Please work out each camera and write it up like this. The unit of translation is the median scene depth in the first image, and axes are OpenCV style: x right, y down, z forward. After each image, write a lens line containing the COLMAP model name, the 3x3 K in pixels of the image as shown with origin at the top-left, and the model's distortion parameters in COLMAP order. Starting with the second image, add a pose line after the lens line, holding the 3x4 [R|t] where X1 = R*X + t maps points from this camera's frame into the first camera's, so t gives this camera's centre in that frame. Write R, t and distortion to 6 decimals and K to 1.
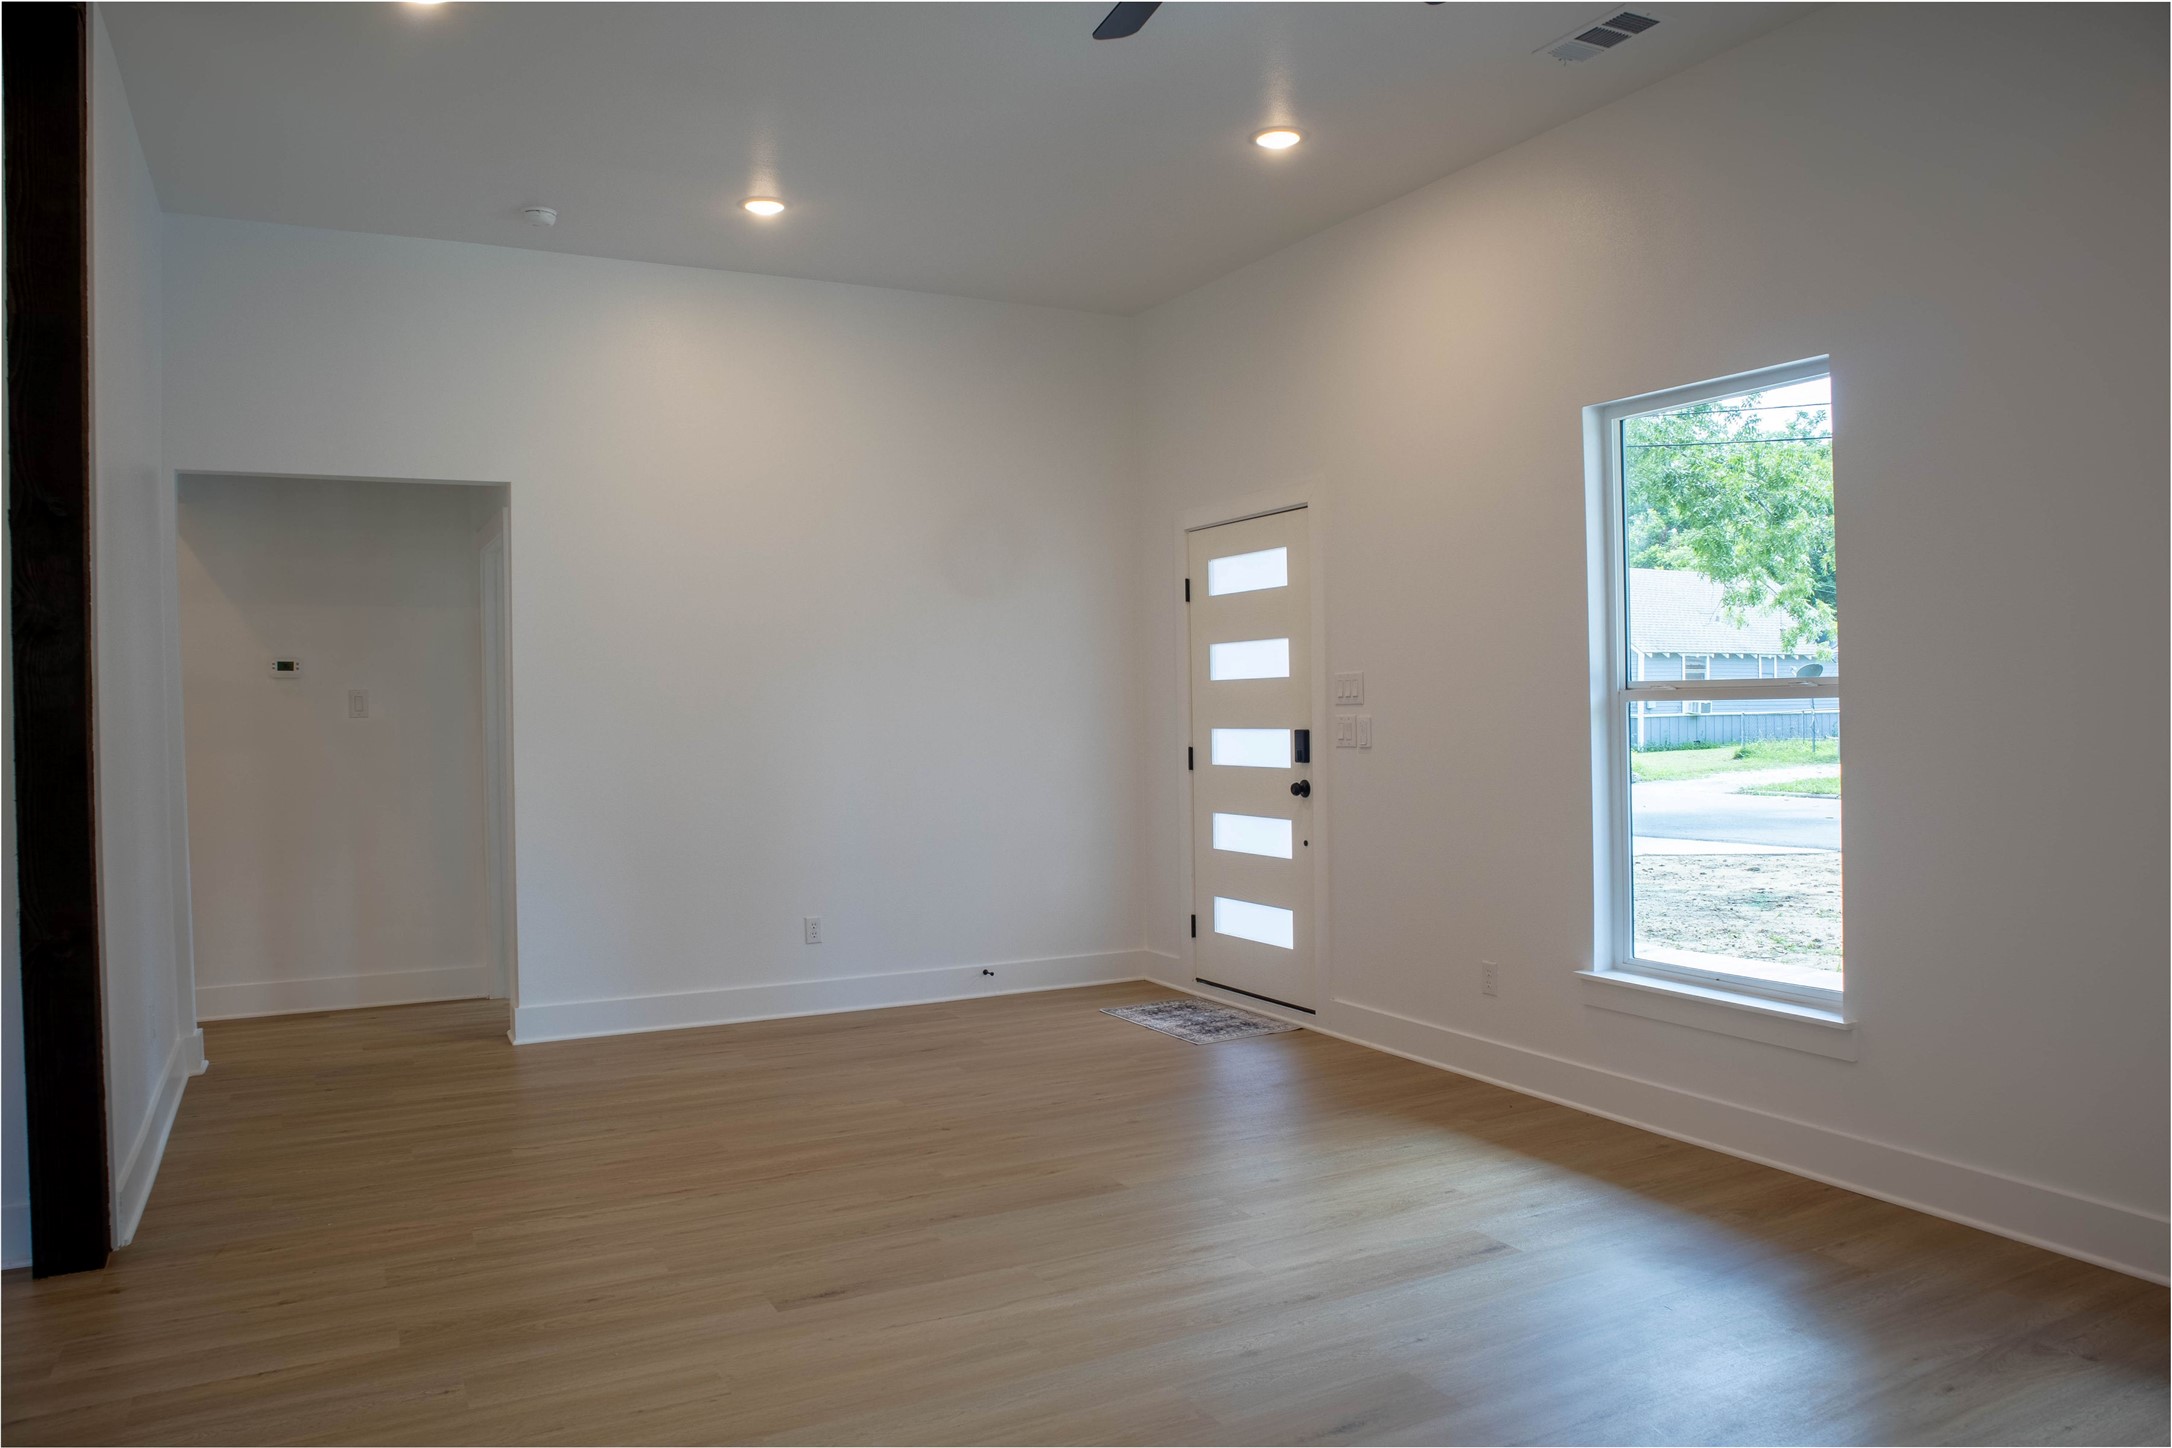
lens RADIAL K [[1507.6, 0, 1071.4], [0, 1507.6, 724.2], [0, 0, 1]] dist [-0.124286, 0.073601]
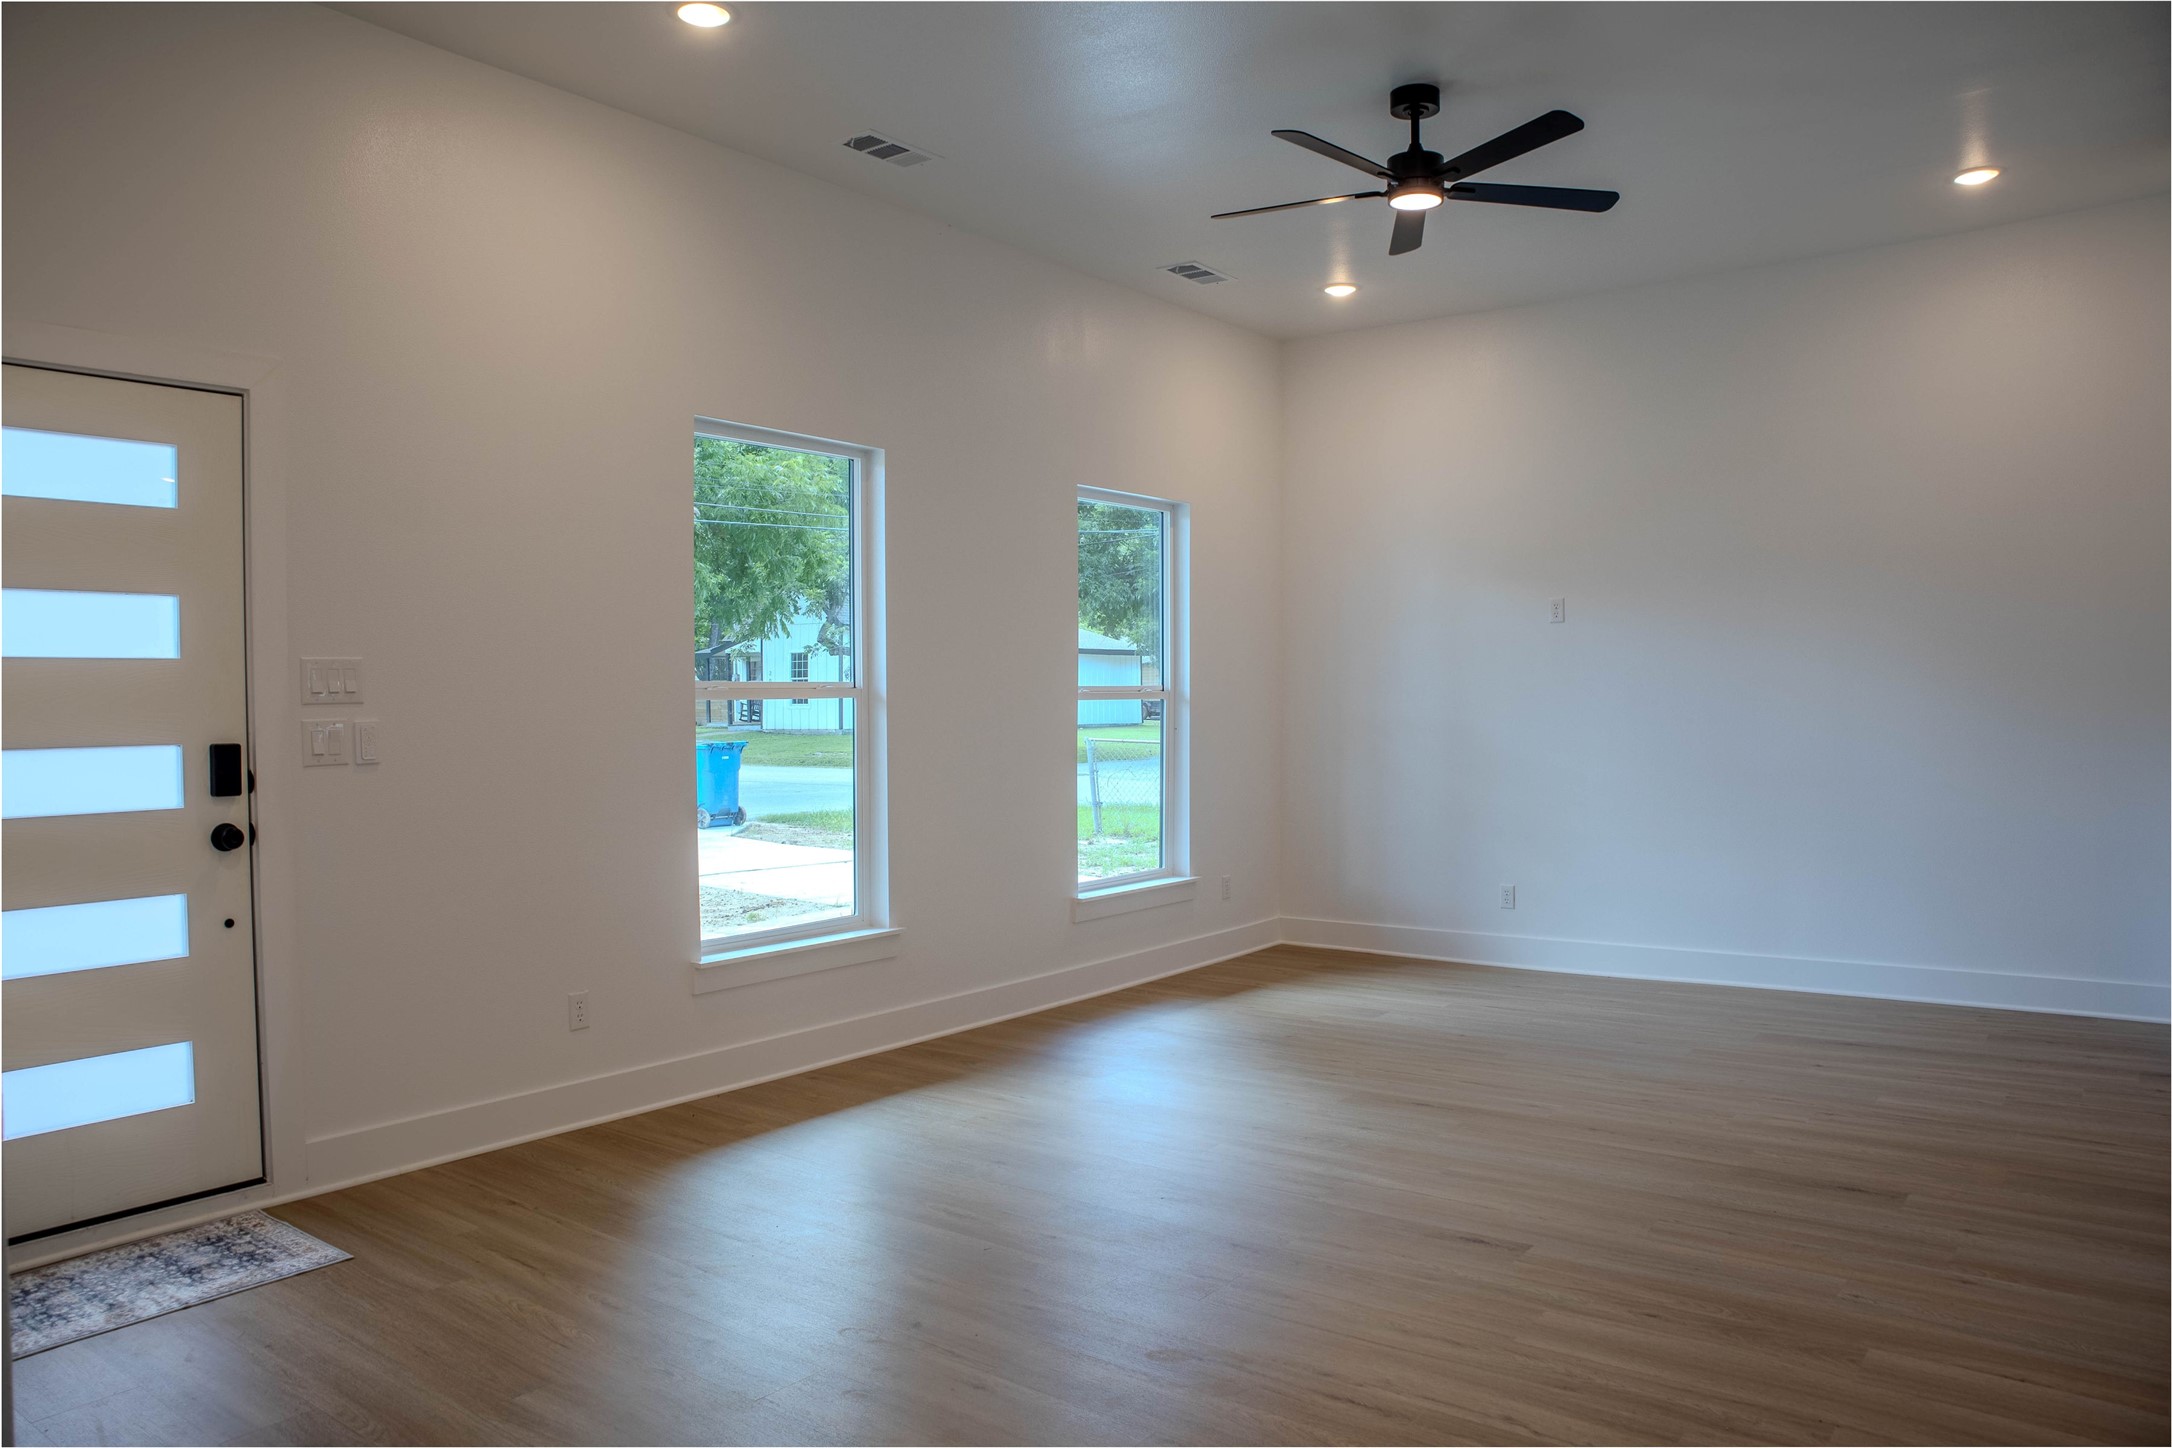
lens RADIAL K [[1556.0, 0, 1066.2], [0, 1556.0, 702.4], [0, 0, 1]] dist [-0.034667, 0.004654]
pose [[-0.431029, 0.011676, 0.902262, -0.602202], [0.018319, 0.999823, -0.004187, -0.004703], [-0.902152, 0.014724, -0.431167, 0.995196]]
